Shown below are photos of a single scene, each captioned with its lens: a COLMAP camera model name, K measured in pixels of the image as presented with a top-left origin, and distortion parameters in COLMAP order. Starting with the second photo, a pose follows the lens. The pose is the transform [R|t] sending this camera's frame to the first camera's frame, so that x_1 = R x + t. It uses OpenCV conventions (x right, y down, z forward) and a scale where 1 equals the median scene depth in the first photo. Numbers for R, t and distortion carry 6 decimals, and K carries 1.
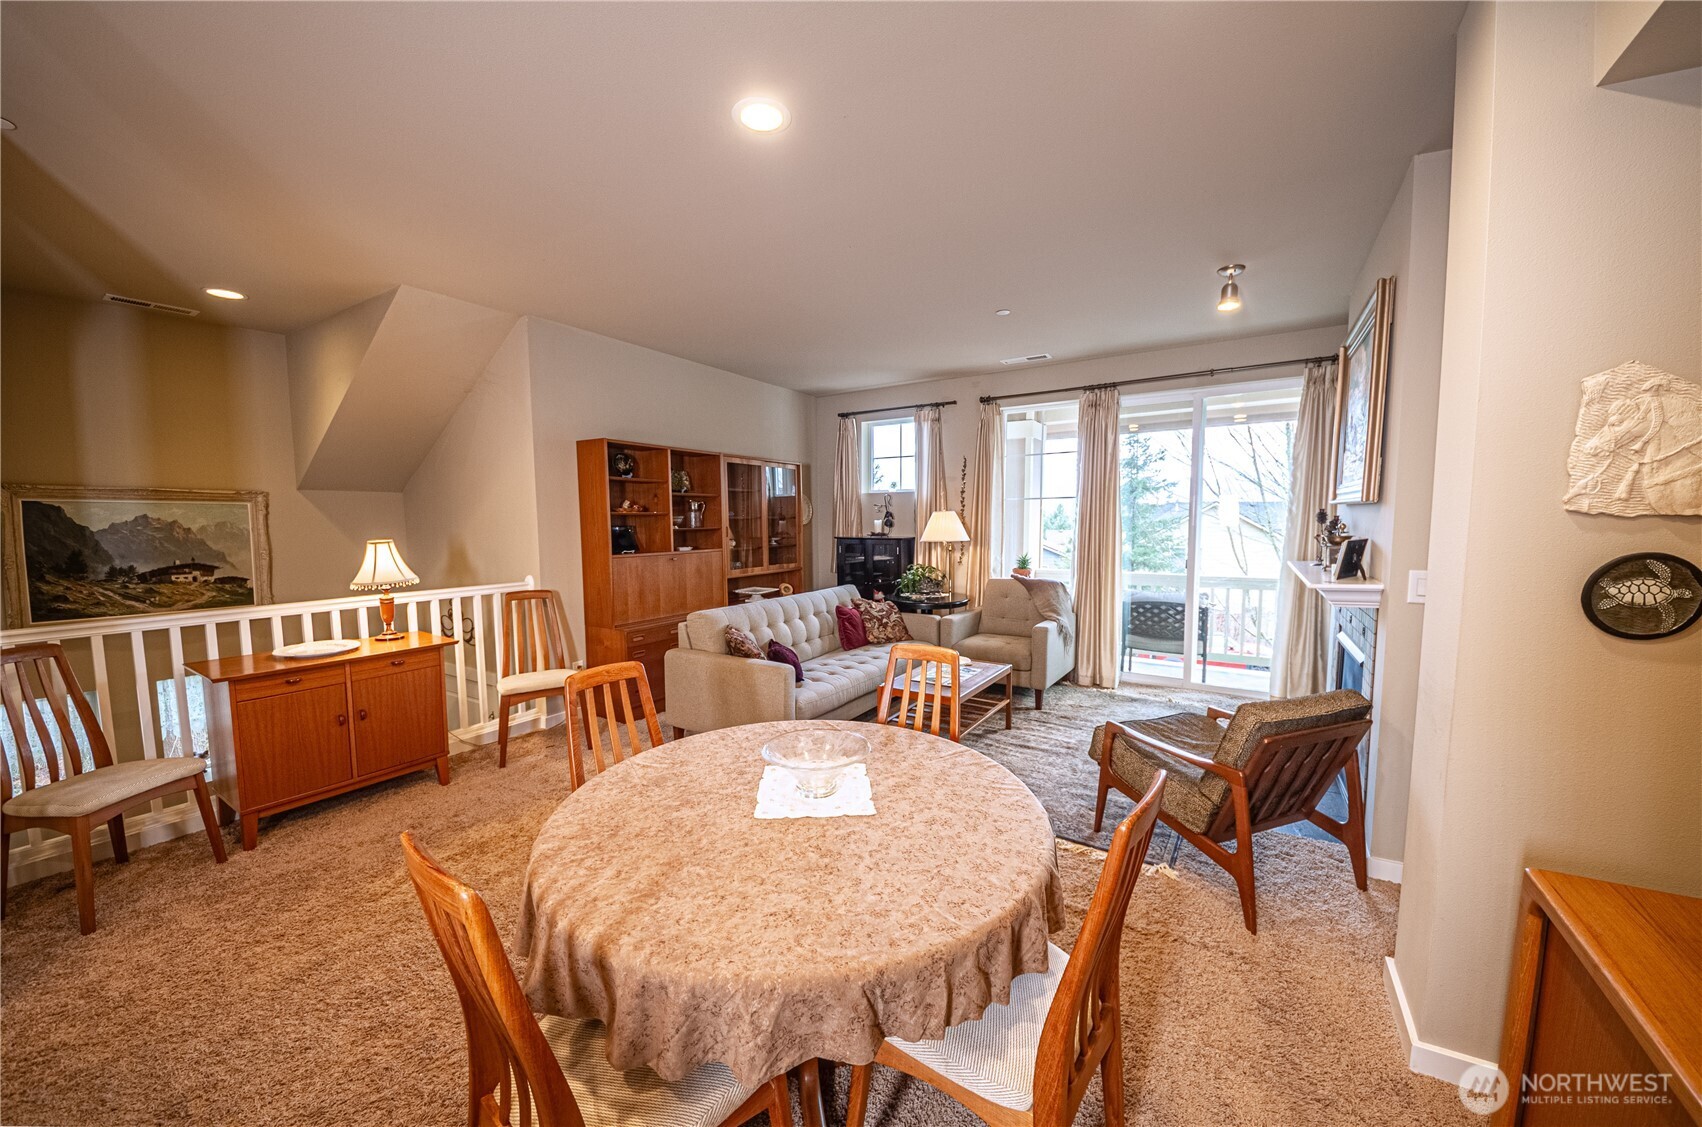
lens RADIAL K [[630.9, 0, 855.3], [0, 630.9, 567.2], [0, 0, 1]] dist [0.048161, -0.030466]
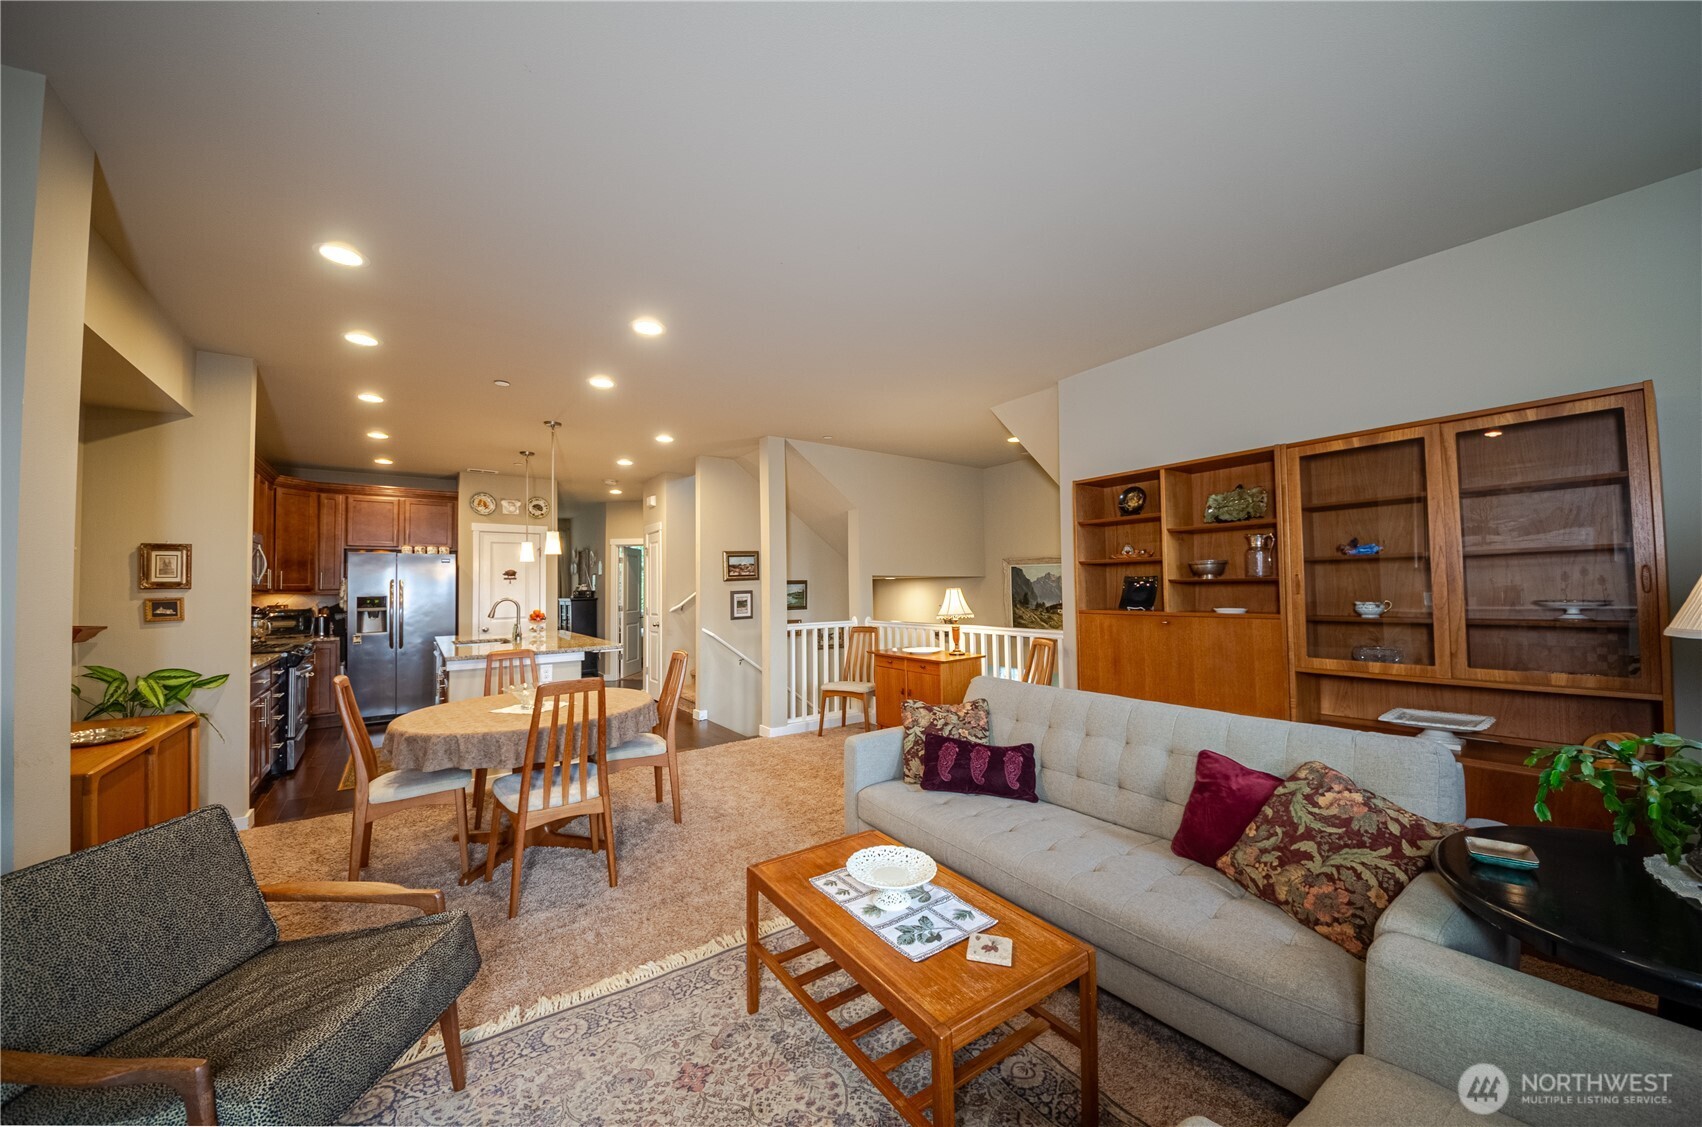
lens RADIAL K [[630.9, 0, 855.3], [0, 630.9, 567.2], [0, 0, 1]] dist [0.048161, -0.030466]
pose [[-0.386939, -0.020134, -0.921886, 0.630598], [-0.058200, 0.998302, 0.002625, -0.070342], [0.920267, 0.054669, -0.387453, 1.175352]]
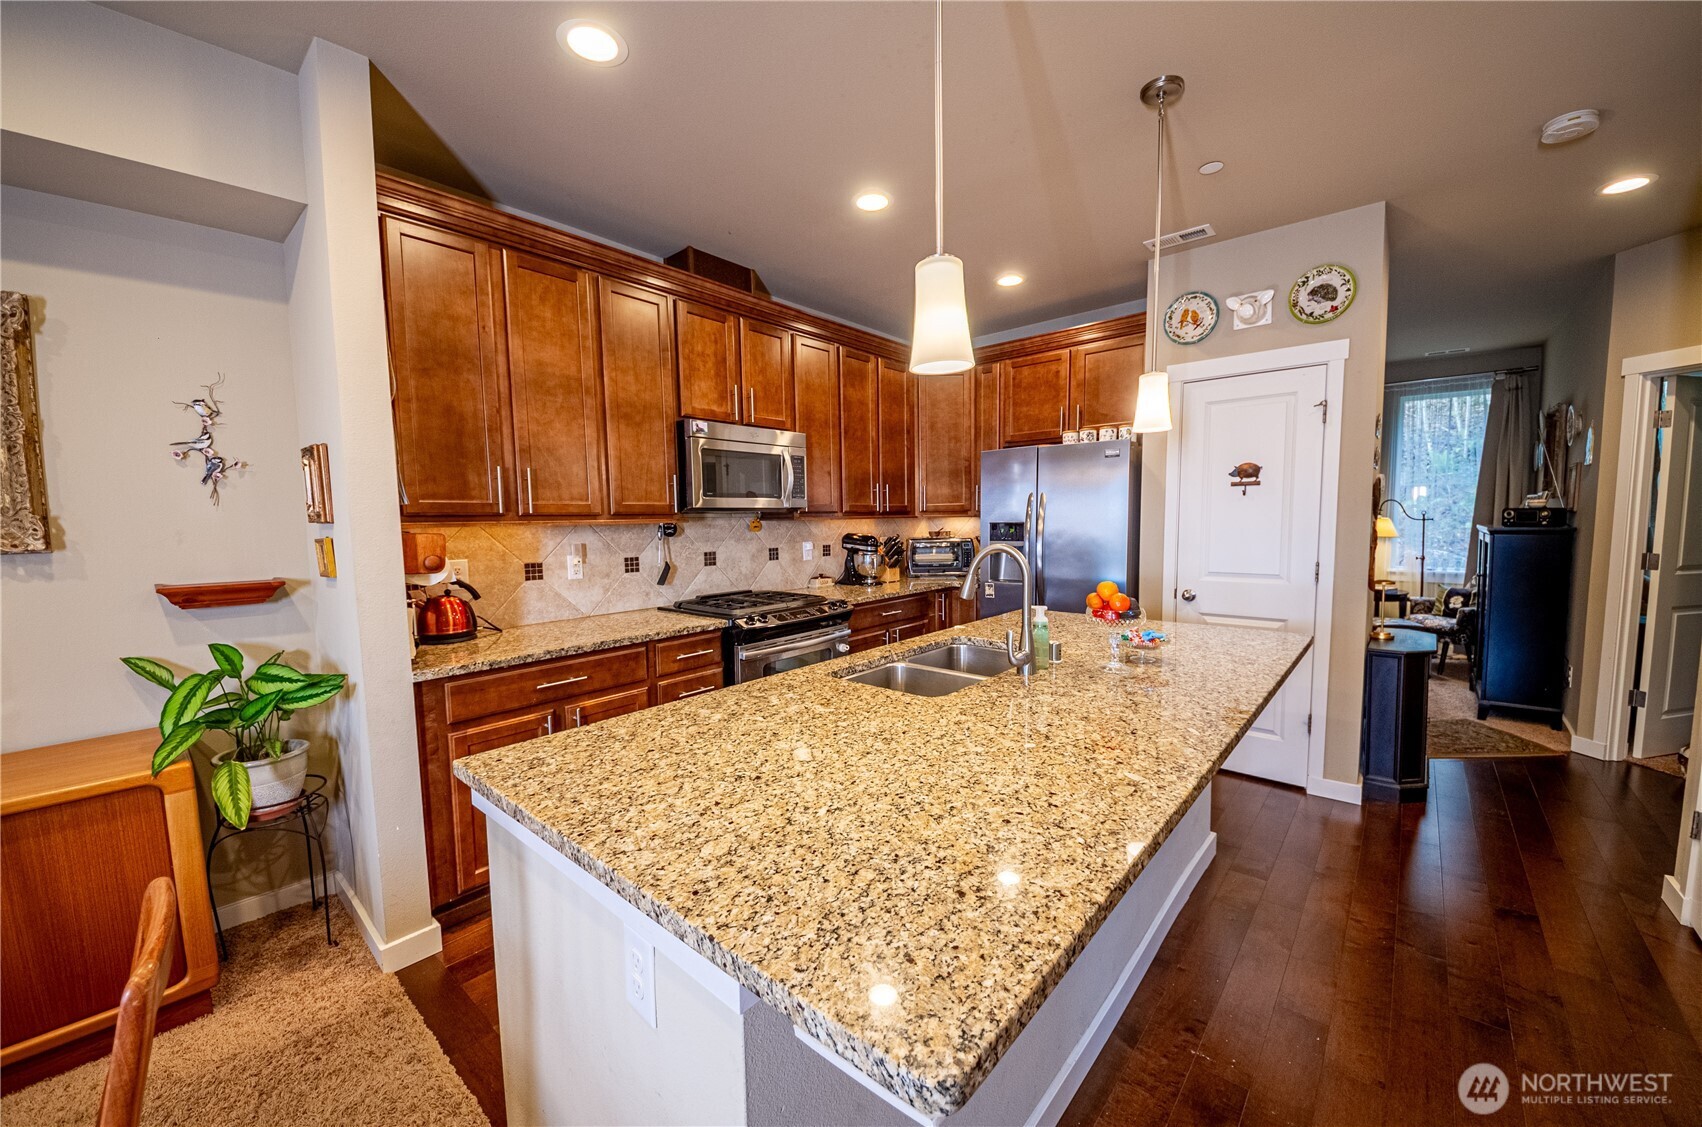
lens RADIAL K [[630.9, 0, 855.3], [0, 630.9, 567.2], [0, 0, 1]] dist [0.048161, -0.030466]
pose [[-0.988288, 0.009707, 0.152293, -0.384028], [0.034437, 0.986418, 0.160602, -0.013011], [-0.148665, 0.163966, -0.975199, 0.359317]]
